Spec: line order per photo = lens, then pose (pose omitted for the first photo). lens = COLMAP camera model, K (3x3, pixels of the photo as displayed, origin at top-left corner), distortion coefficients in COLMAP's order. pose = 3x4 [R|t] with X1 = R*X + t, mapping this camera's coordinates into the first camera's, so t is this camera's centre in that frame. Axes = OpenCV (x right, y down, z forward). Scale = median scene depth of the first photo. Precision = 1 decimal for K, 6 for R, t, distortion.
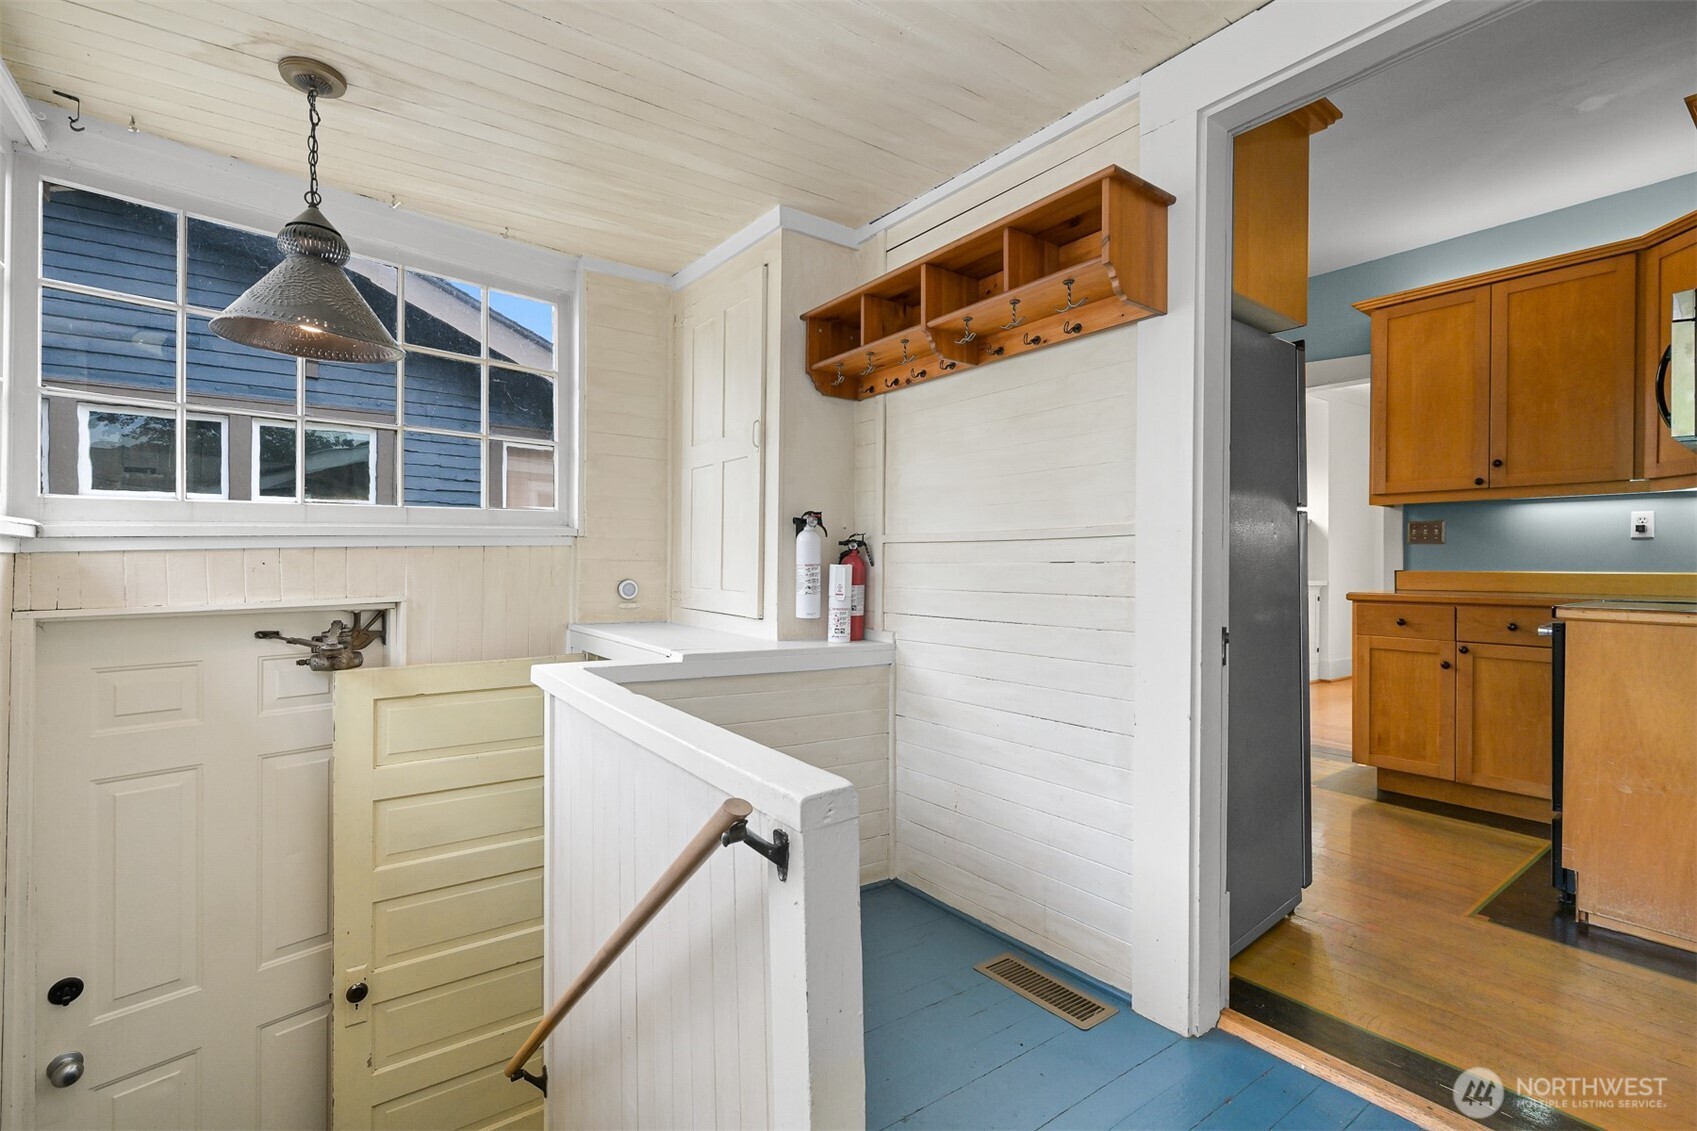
lens RADIAL K [[777.5, 0, 852.8], [0, 777.5, 559.9], [0, 0, 1]] dist [0.000144, 0.000048]
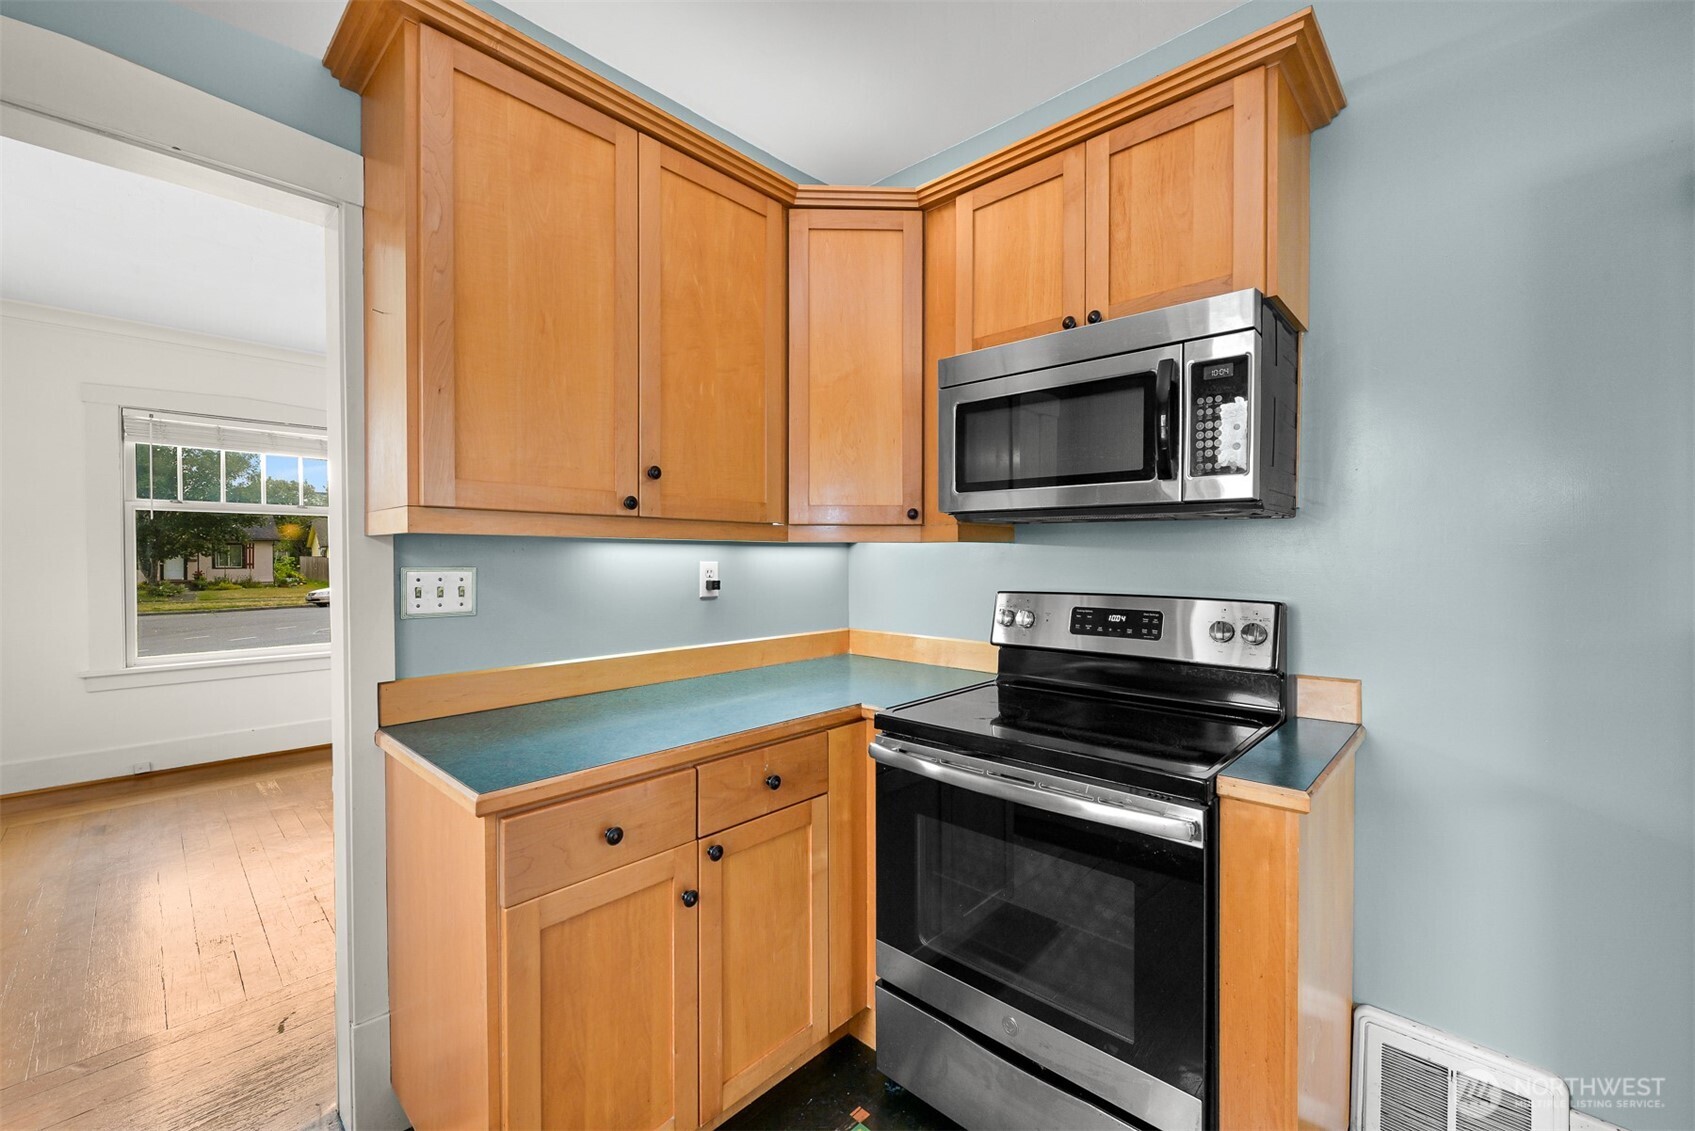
lens RADIAL K [[701.7, 0, 853.3], [0, 701.7, 559.5], [0, 0, 1]] dist [0.002053, 0.000090]
pose [[-0.172570, -0.010874, 0.984937, 0.323417], [-0.004390, 0.999938, 0.010270, -0.069058], [-0.984987, -0.002551, -0.172607, 0.942409]]
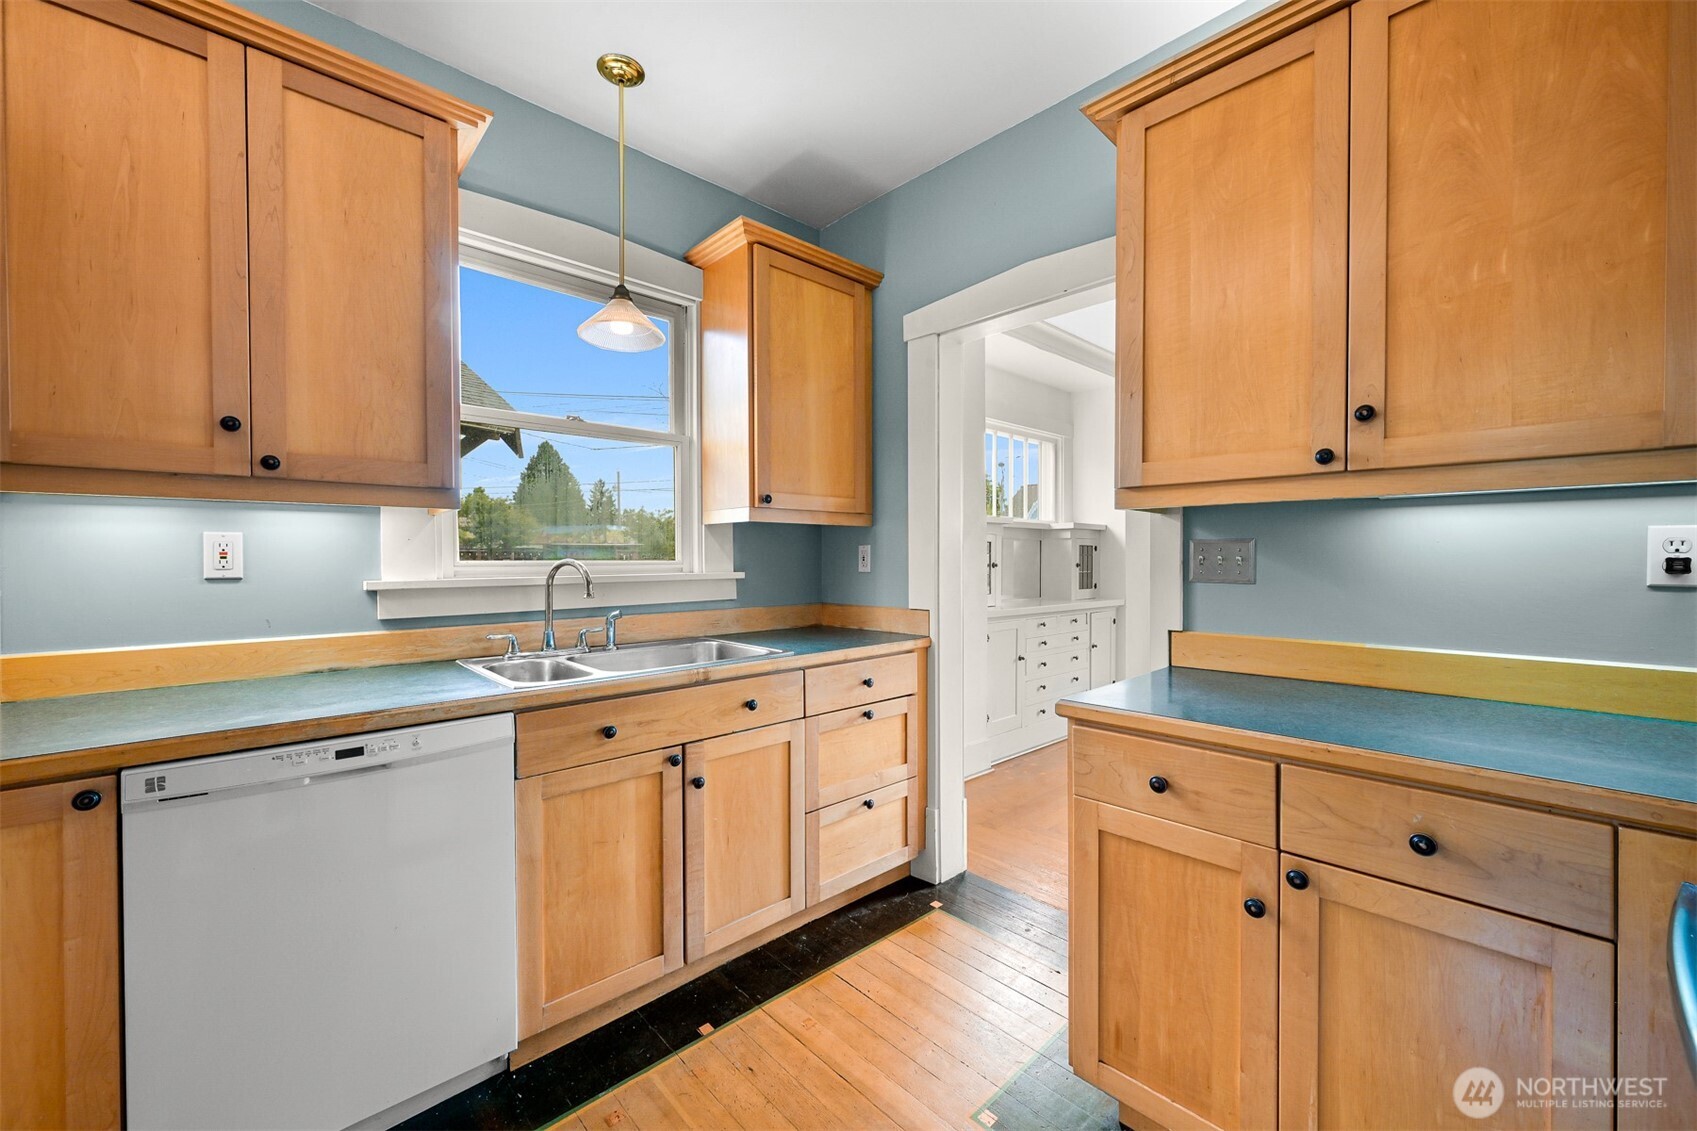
lens RADIAL K [[675.1, 0, 854.1], [0, 675.1, 557.6], [0, 0, 1]] dist [-0.001178, 0.000169]
pose [[0.993787, -0.006895, 0.111081, 0.500063], [0.006001, 0.999947, 0.008379, -0.048521], [-0.111133, -0.007661, 0.993776, 0.653010]]
